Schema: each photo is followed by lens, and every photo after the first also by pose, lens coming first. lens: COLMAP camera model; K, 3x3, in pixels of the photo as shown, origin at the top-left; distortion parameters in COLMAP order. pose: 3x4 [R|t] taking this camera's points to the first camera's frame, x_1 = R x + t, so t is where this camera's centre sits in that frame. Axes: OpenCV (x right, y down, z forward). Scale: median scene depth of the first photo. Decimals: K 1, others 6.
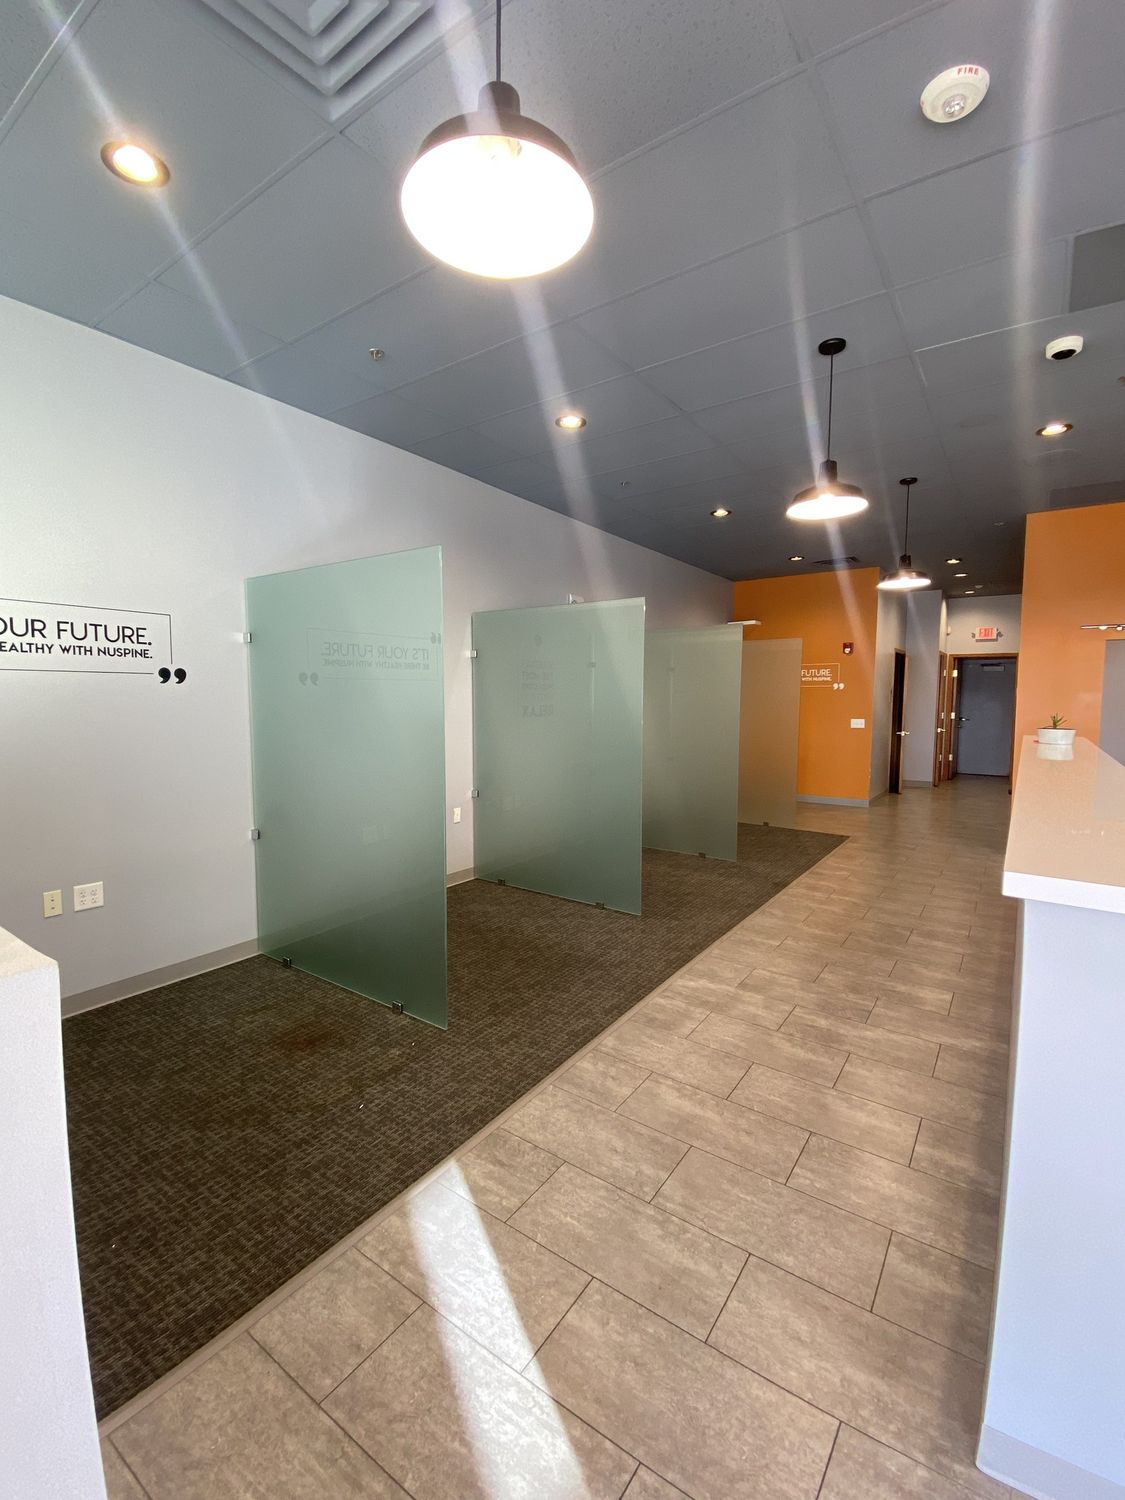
lens RADIAL K [[656.6, 0, 559.1], [0, 656.6, 746.4], [0, 0, 1]] dist [0.016217, -0.018599]
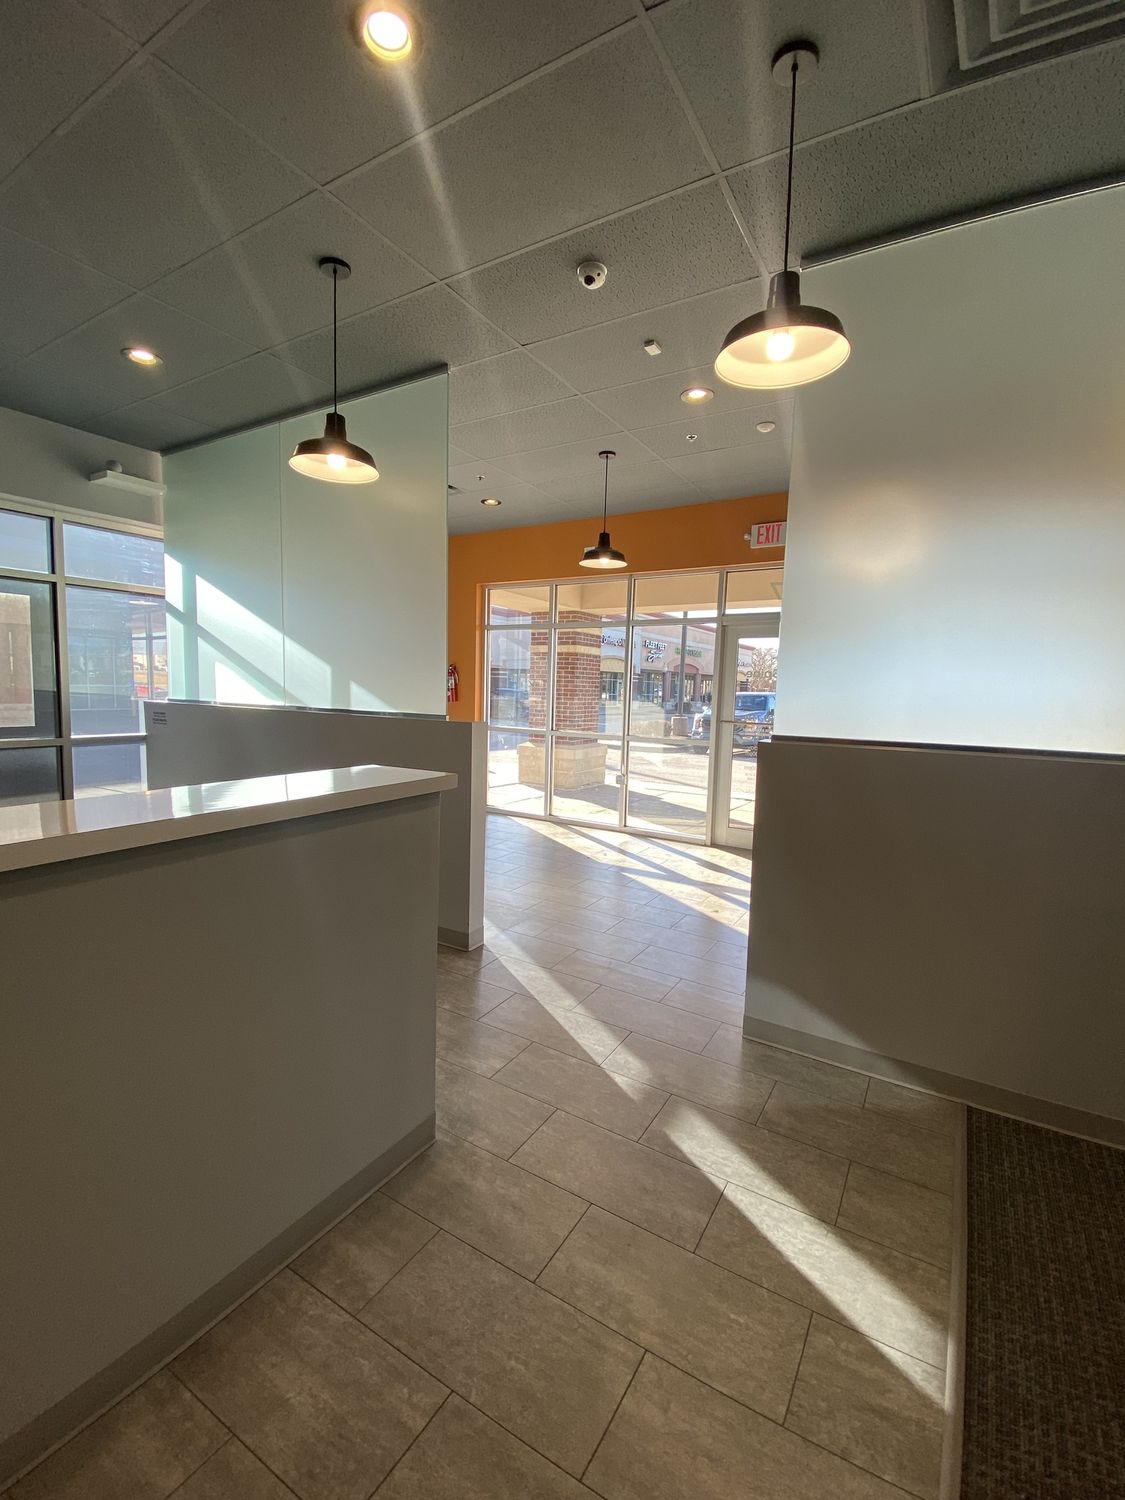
lens RADIAL K [[656.6, 0, 559.1], [0, 656.6, 746.4], [0, 0, 1]] dist [0.016217, -0.018599]
pose [[-0.997006, -0.025616, -0.072952, 0.210891], [-0.037581, 0.985123, 0.167691, -0.078428], [0.067571, 0.169930, -0.983137, 1.101427]]
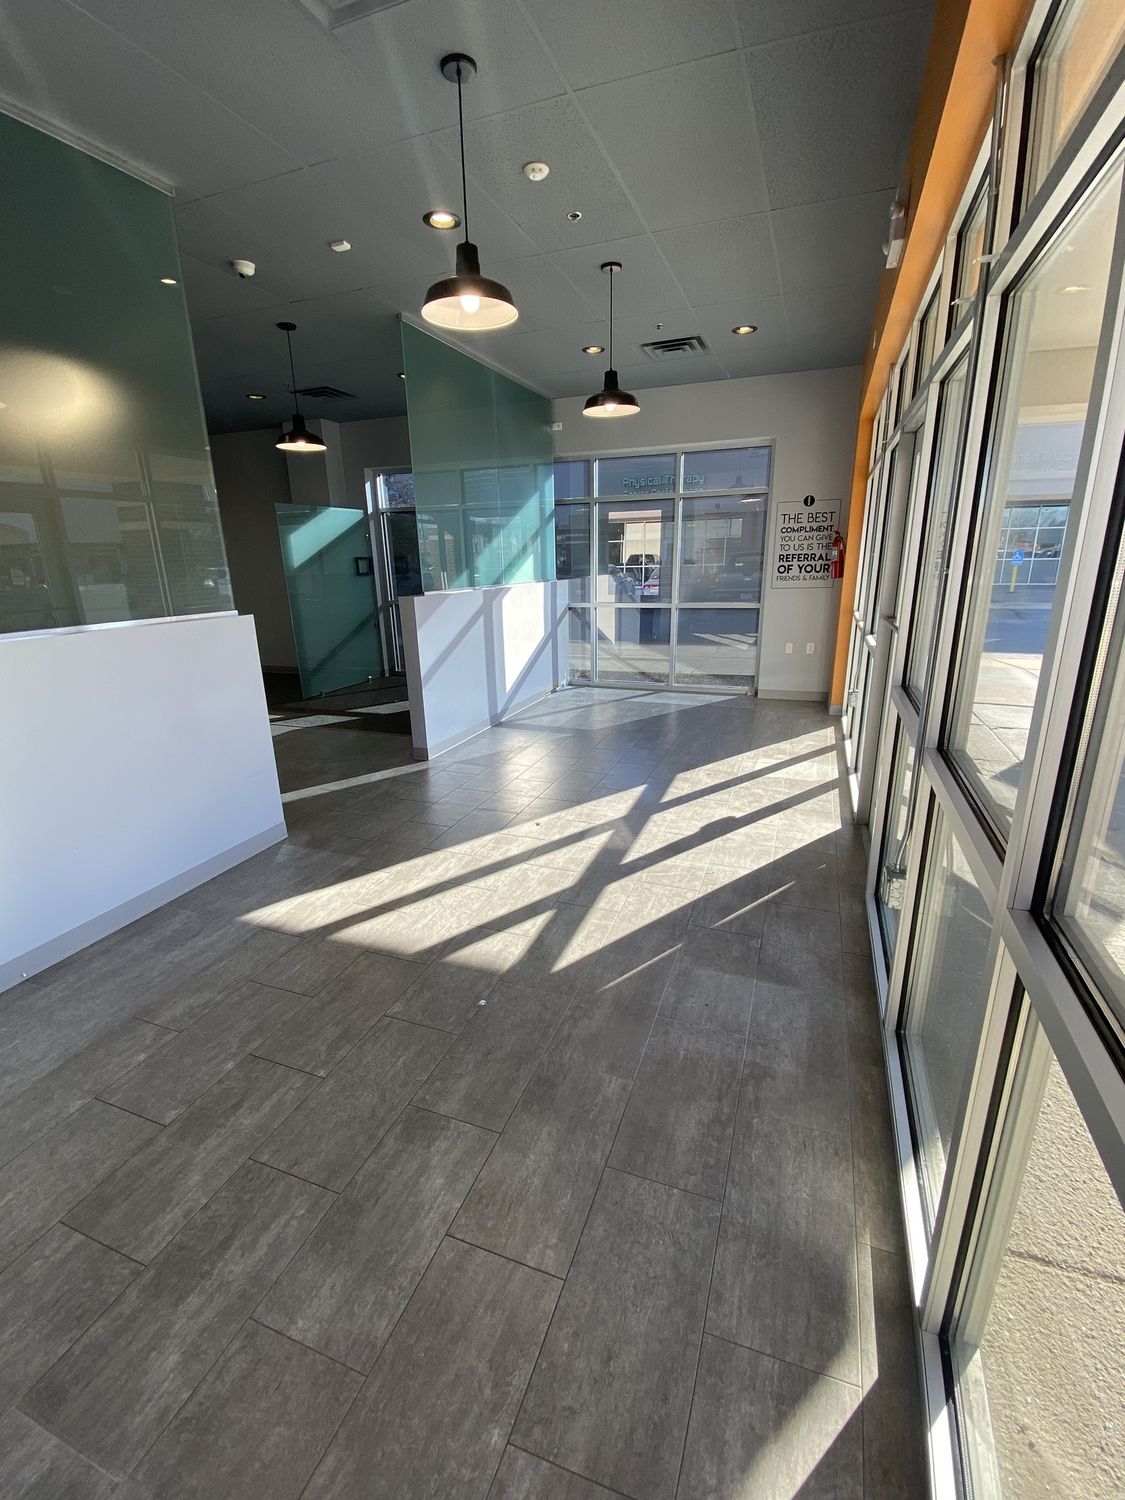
lens RADIAL K [[642.0, 0, 560.3], [0, 642.0, 760.4], [0, 0, 1]] dist [0.019052, -0.017395]
pose [[-0.242443, -0.300722, 0.922382, -1.496055], [0.096948, 0.938478, 0.331452, -0.028732], [-0.965310, 0.169781, -0.198373, -0.121631]]
